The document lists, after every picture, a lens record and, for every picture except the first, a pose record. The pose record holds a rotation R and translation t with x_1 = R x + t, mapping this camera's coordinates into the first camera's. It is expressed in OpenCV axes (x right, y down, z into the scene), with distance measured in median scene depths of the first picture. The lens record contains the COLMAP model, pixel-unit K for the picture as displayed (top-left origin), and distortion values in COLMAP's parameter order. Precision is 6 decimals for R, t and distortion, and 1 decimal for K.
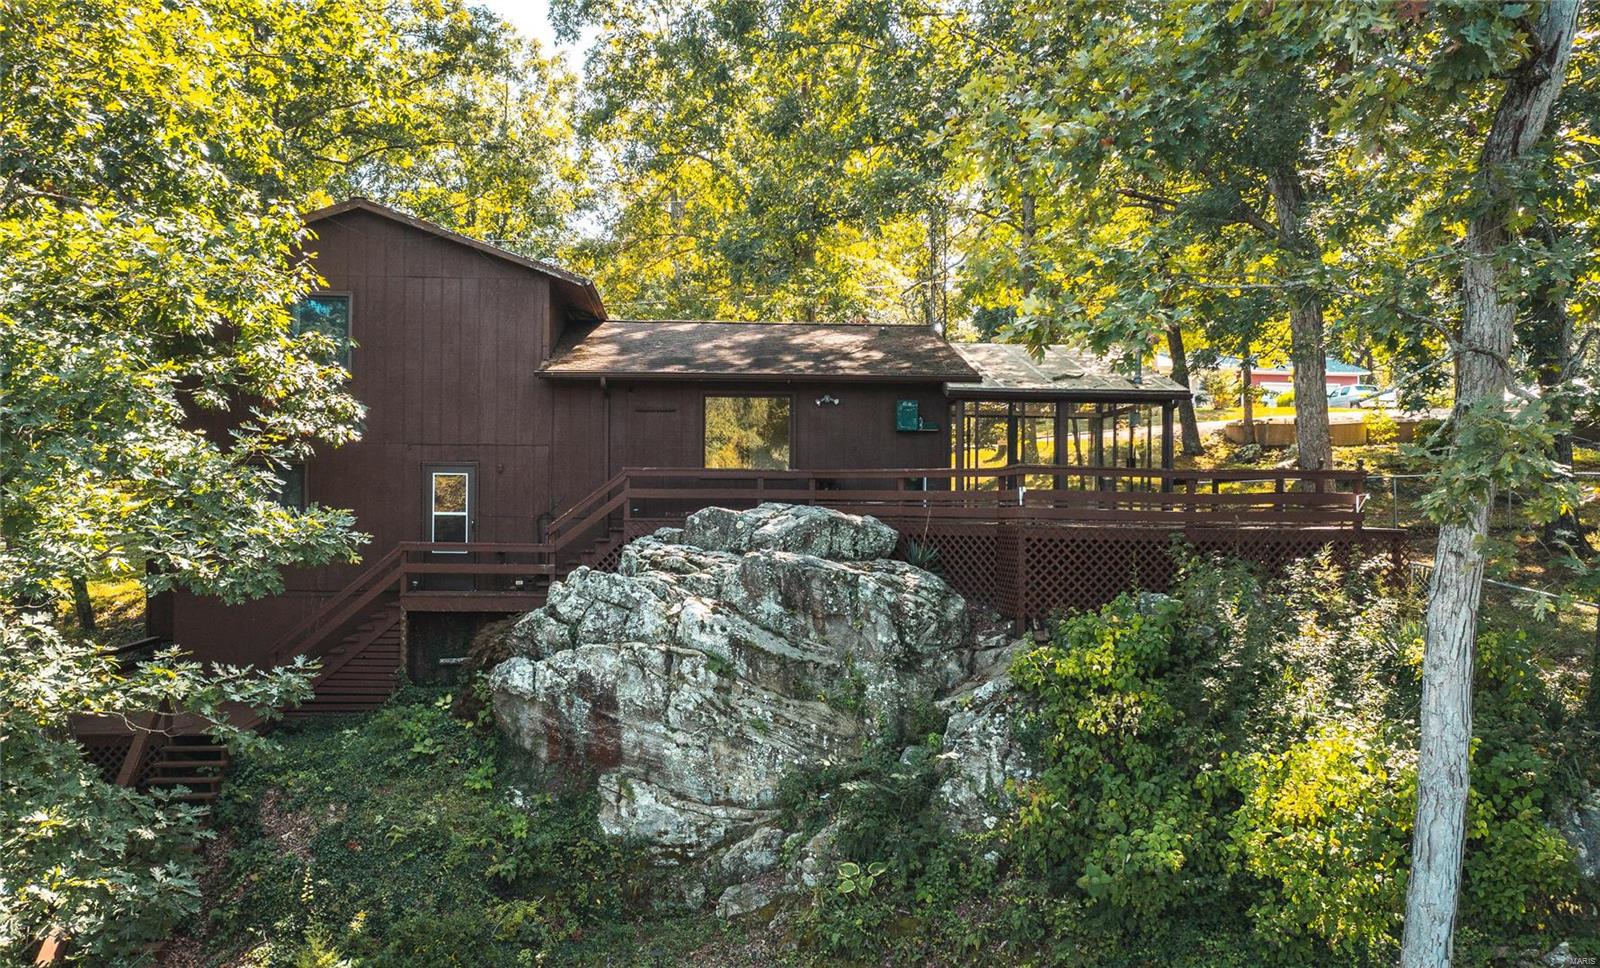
lens RADIAL K [[1300.2, 0, 798.9], [0, 1300.2, 486.2], [0, 0, 1]] dist [-0.009290, -0.000930]
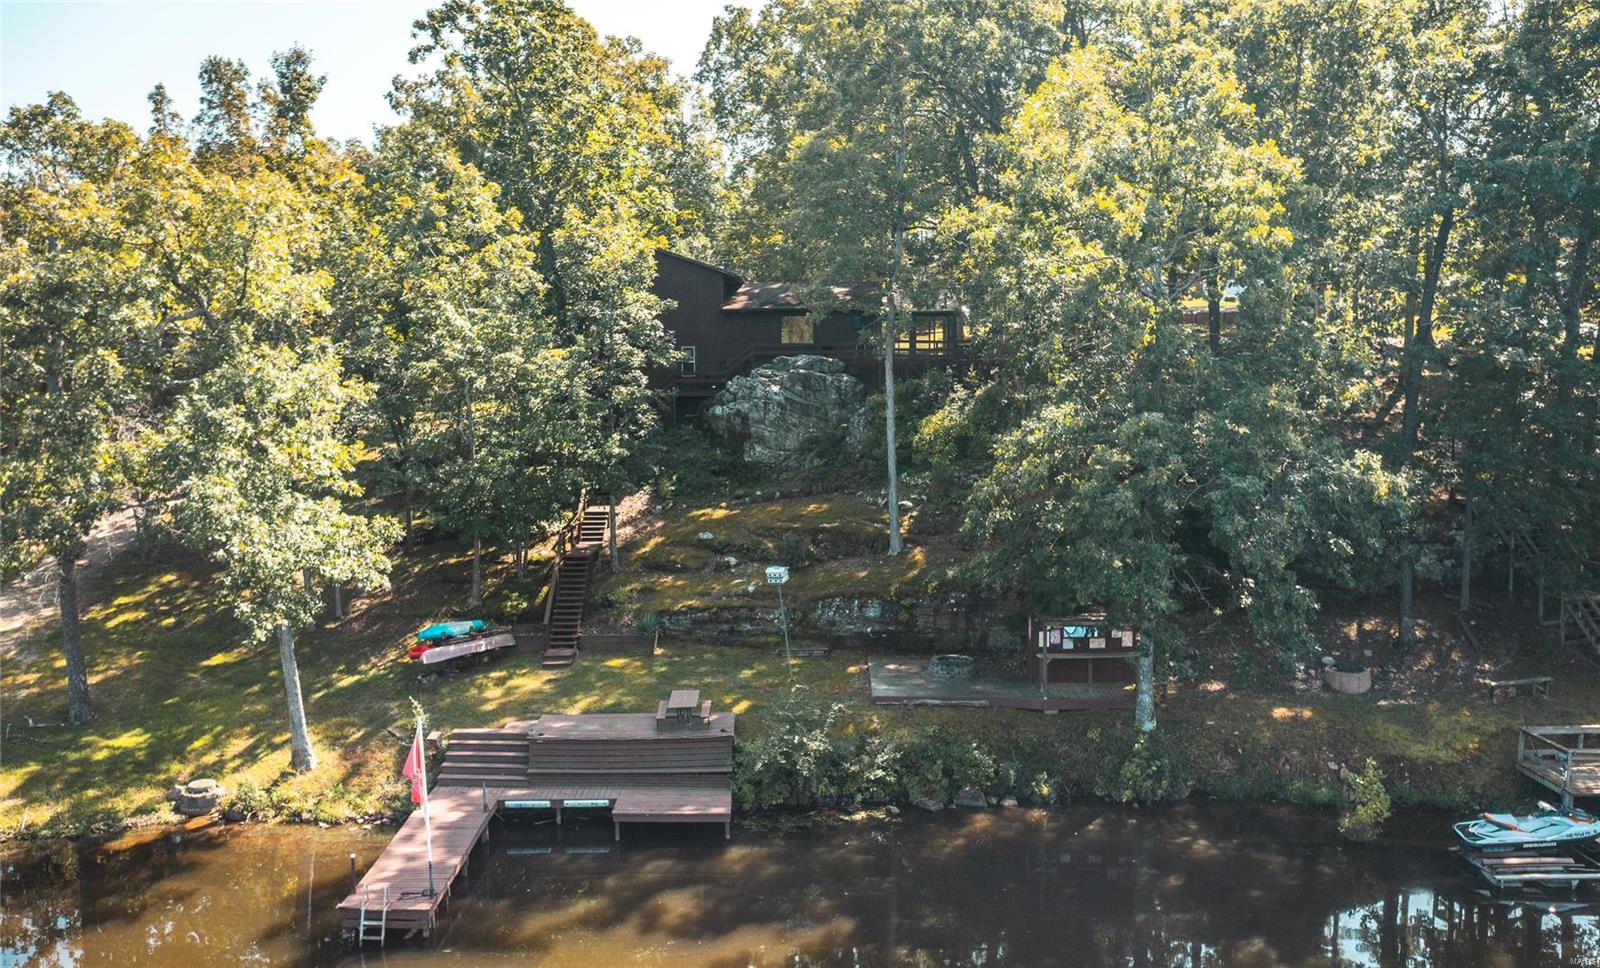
lens RADIAL K [[1300.2, 0, 797.5], [0, 1300.2, 482.7], [0, 0, 1]] dist [-0.009290, -0.000930]
pose [[0.993966, -0.006242, -0.109510, 0.313600], [0.015684, 0.996209, 0.085570, 0.054096], [0.108561, -0.086771, 0.990296, -2.073667]]
